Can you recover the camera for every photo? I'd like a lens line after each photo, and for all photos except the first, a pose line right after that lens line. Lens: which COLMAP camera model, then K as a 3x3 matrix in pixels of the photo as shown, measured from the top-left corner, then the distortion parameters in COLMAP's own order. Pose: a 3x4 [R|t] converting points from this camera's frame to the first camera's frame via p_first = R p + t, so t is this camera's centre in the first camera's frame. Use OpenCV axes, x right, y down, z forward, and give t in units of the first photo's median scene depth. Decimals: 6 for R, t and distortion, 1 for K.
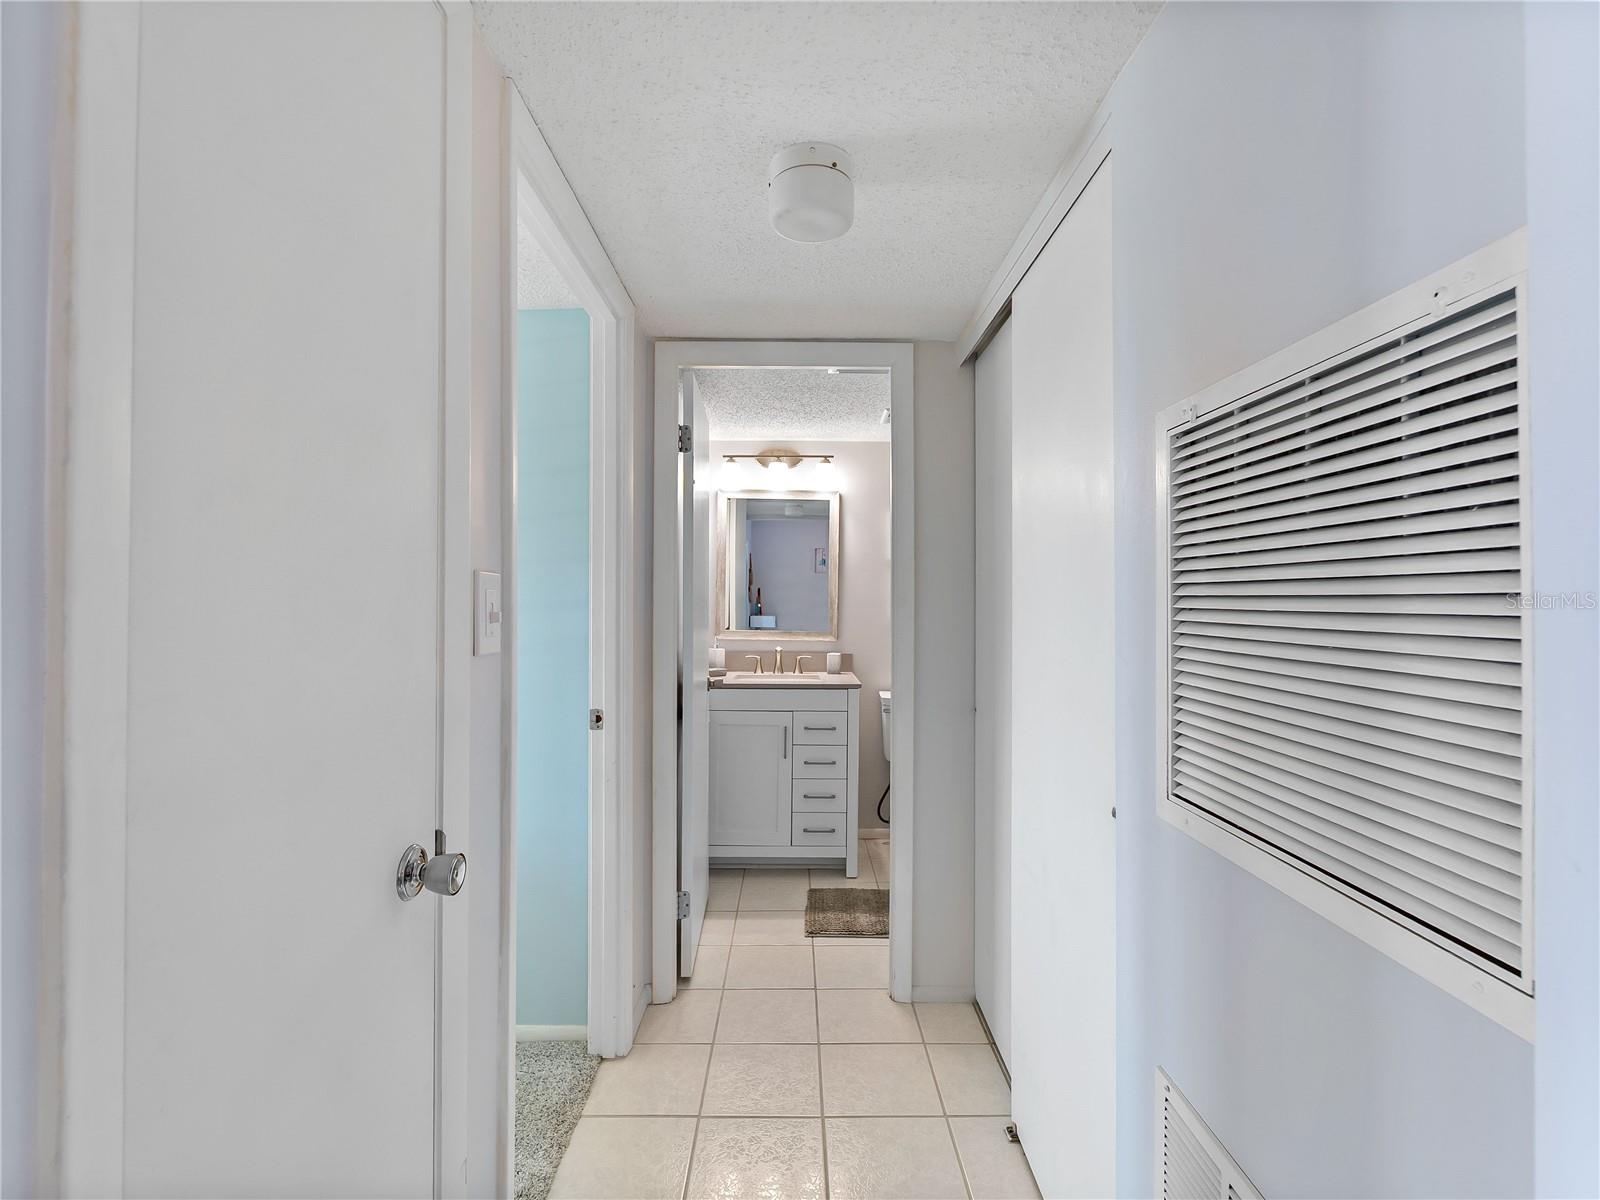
lens RADIAL K [[737.1, 0, 802.6], [0, 737.1, 600.9], [0, 0, 1]] dist [0.002253, 0.000183]
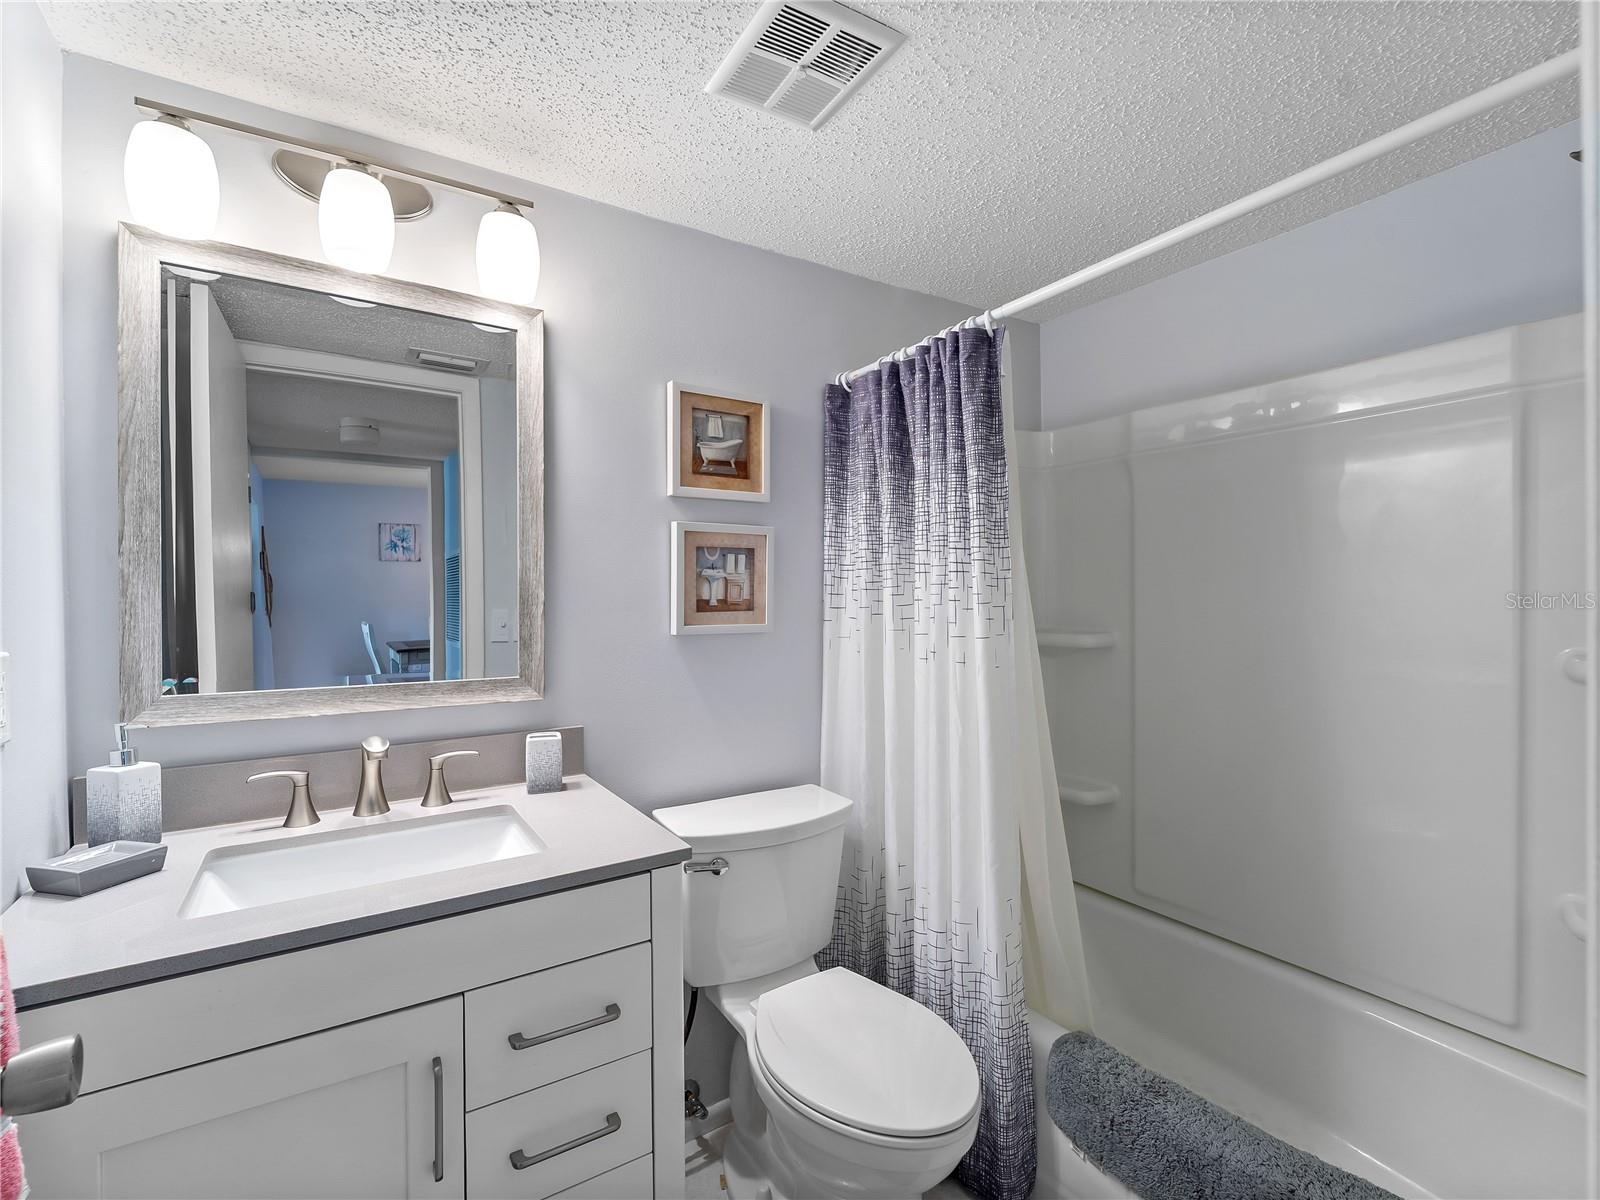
lens RADIAL K [[727.0, 0, 799.4], [0, 727.0, 602.9], [0, 0, 1]] dist [-0.001275, -0.000612]
pose [[0.844950, -0.017169, 0.534570, -0.042911], [0.014483, 0.999853, 0.009220, 0.002424], [-0.534649, -0.000048, 0.845074, 0.608706]]
